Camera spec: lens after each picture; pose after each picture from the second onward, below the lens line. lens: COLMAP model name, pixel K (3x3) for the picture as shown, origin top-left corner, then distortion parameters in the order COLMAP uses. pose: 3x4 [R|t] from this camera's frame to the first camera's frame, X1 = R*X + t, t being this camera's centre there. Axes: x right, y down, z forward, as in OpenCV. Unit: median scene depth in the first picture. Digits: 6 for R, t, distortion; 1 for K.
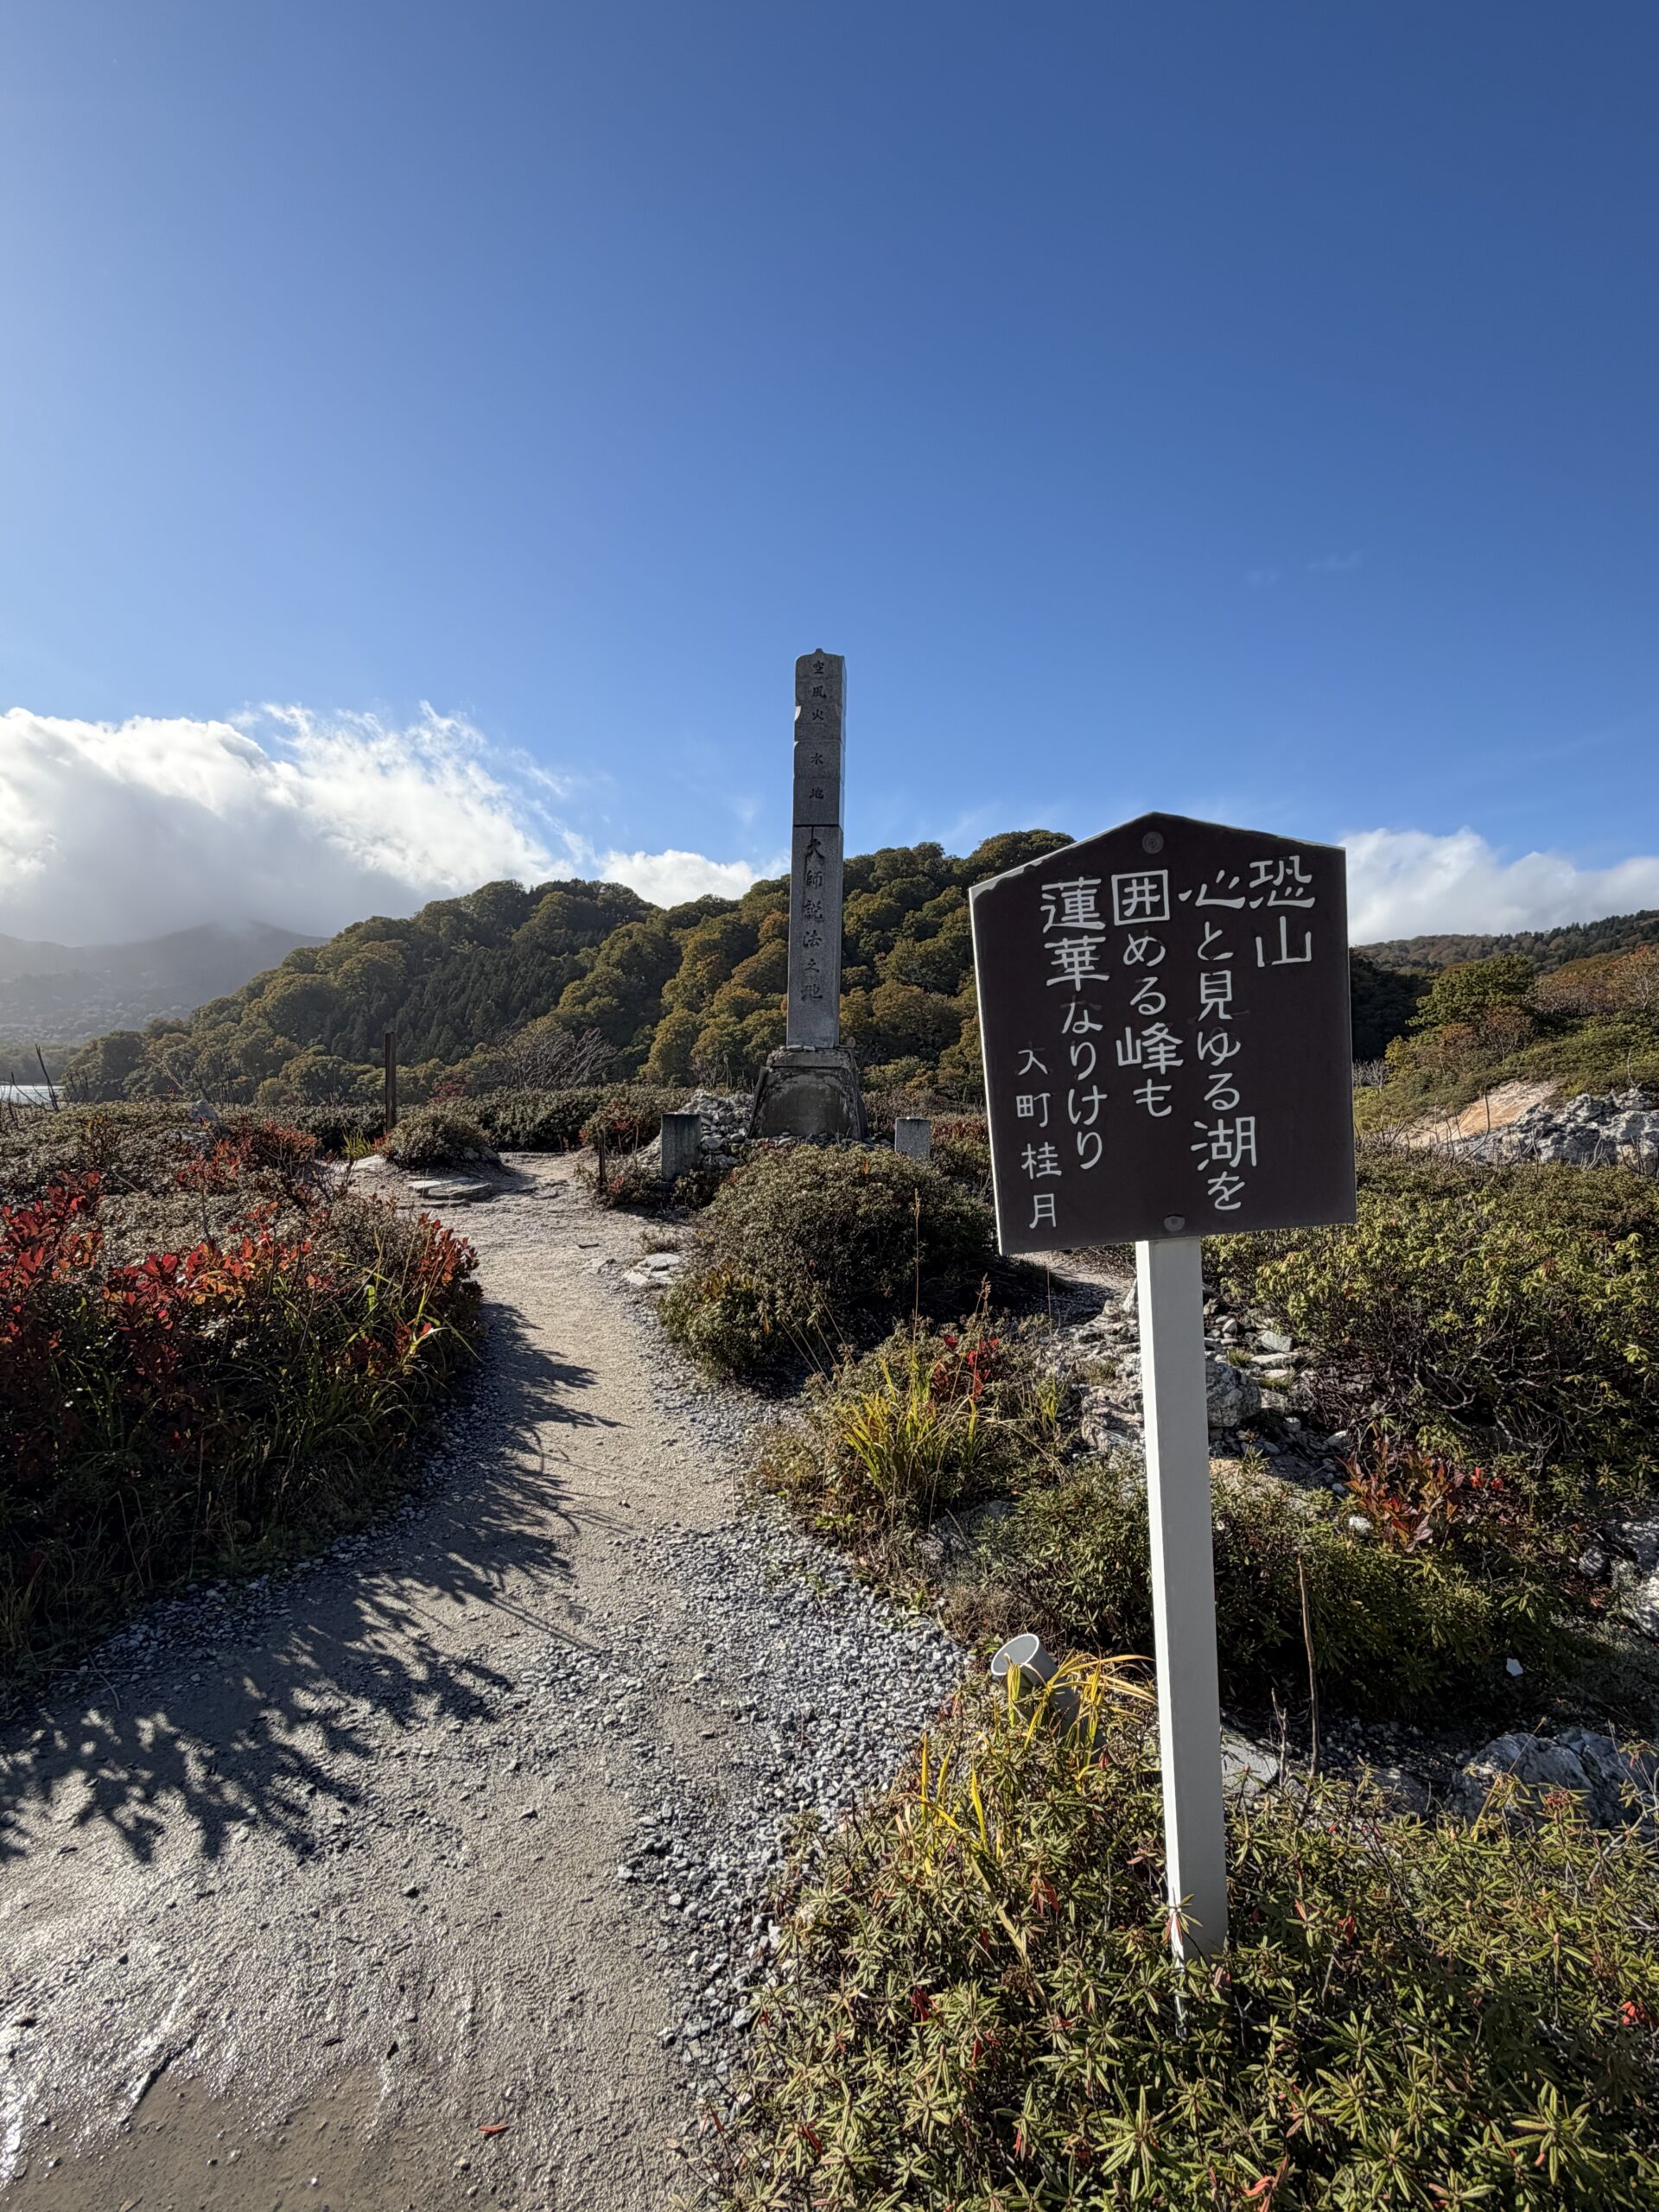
lens RADIAL K [[1091.8, 0, 823.8], [0, 1091.8, 1100.3], [0, 0, 1]] dist [-0.000628, 0.000085]
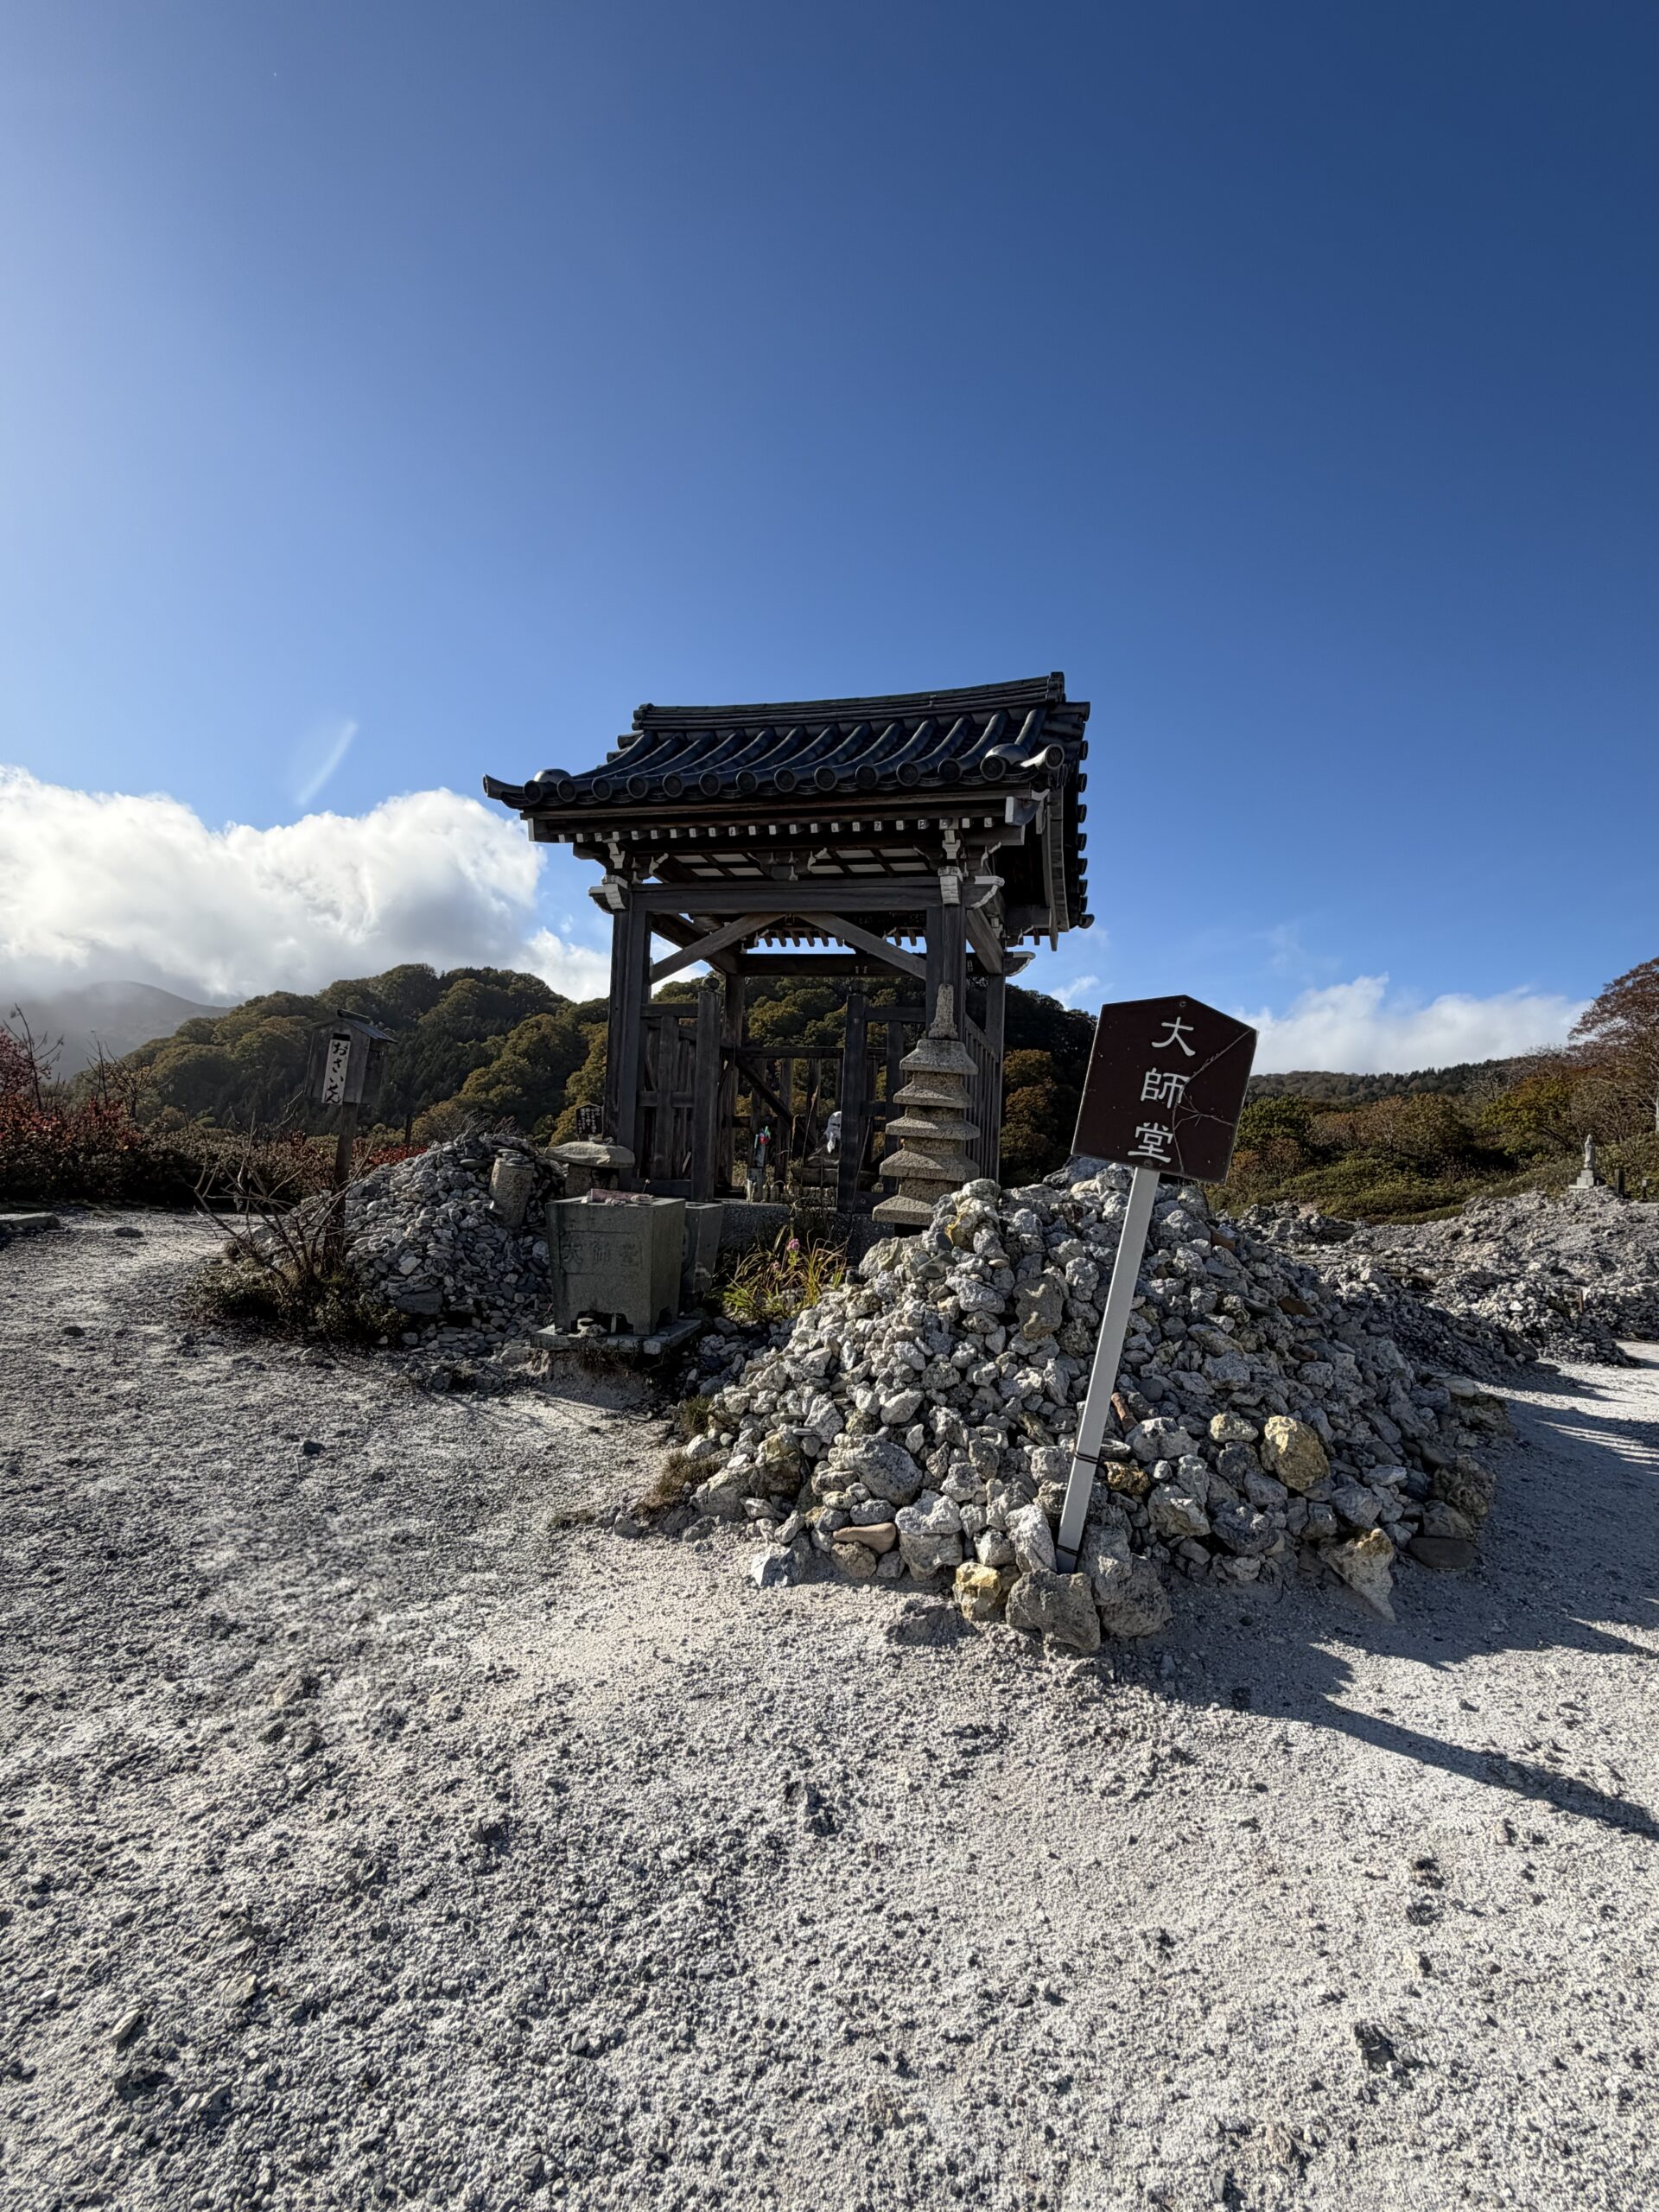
lens RADIAL K [[1091.8, 0, 831.1], [0, 1091.8, 1096.7], [0, 0, 1]] dist [-0.000628, 0.000085]
pose [[0.994341, 0.055753, 0.090426, 0.006044], [-0.046746, 0.994005, -0.098839, 0.002302], [-0.095394, 0.094052, 0.990986, -0.033373]]
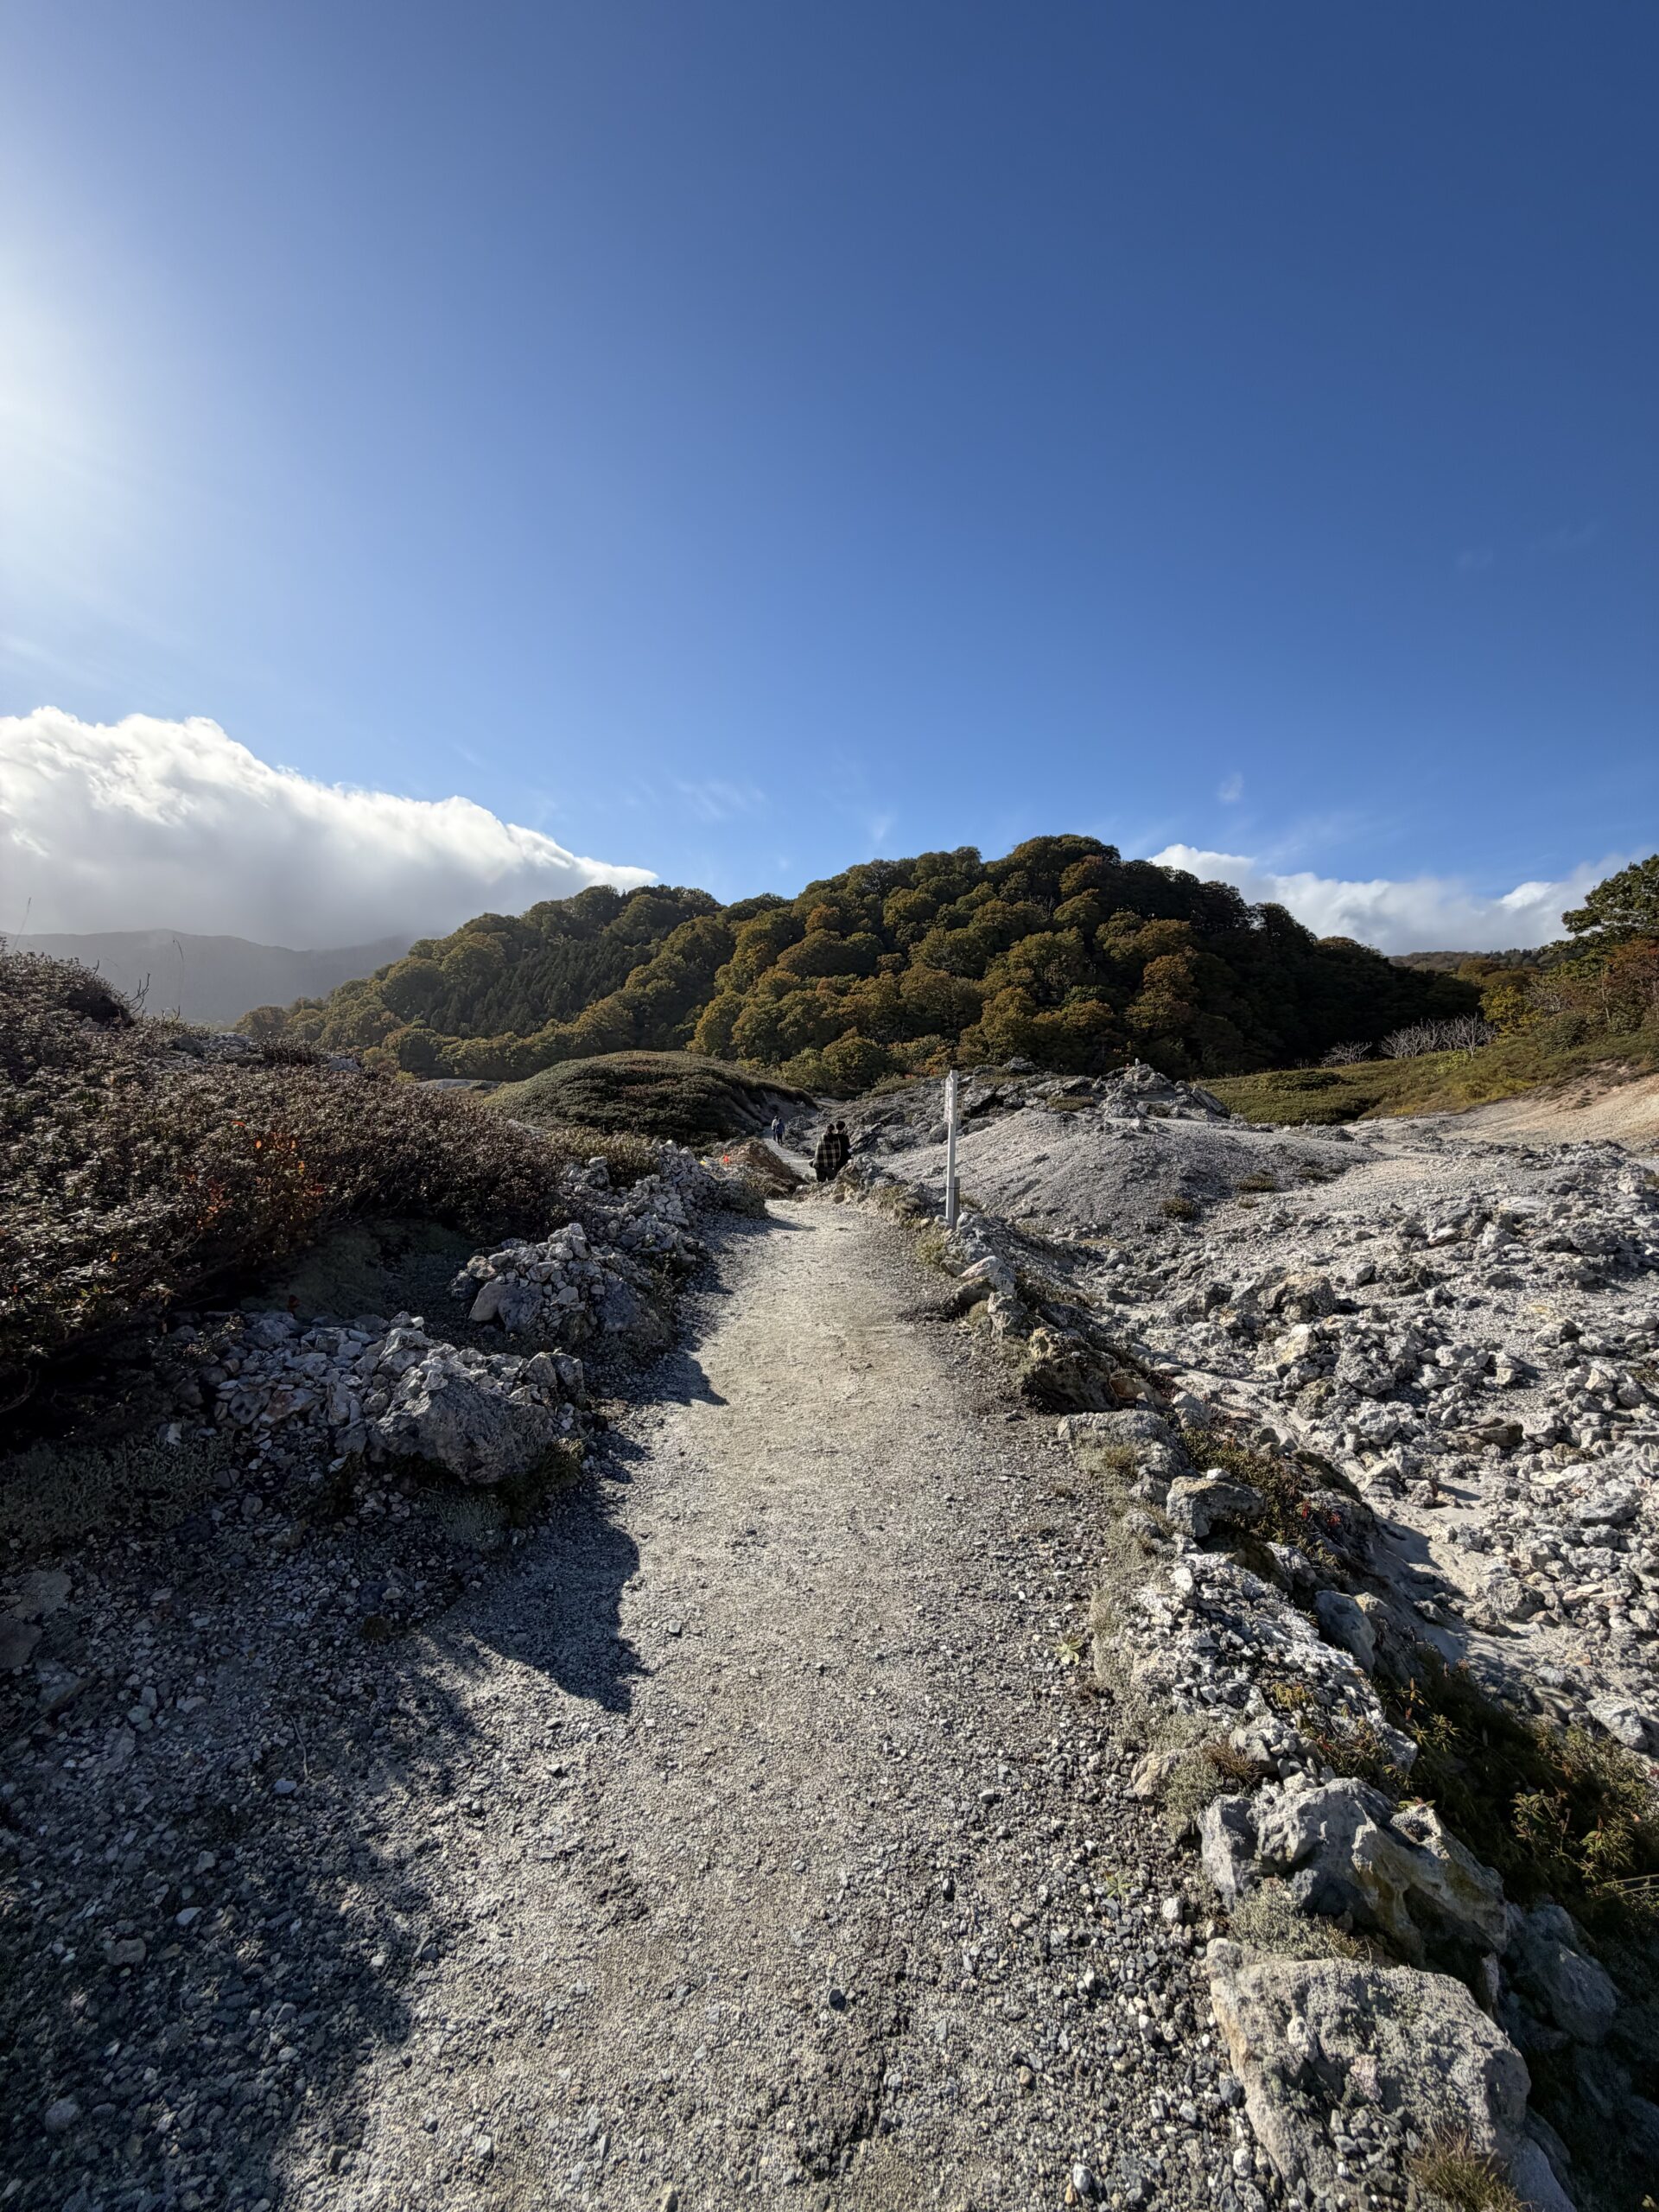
lens RADIAL K [[891.1, 0, 826.8], [0, 891.1, 1095.6], [0, 0, 1]] dist [0.000002, 0.000007]
pose [[0.997031, 0.025482, -0.072658, 0.031333], [-0.024751, 0.999634, 0.010944, 0.008409], [0.072911, -0.009113, 0.997297, 0.108402]]
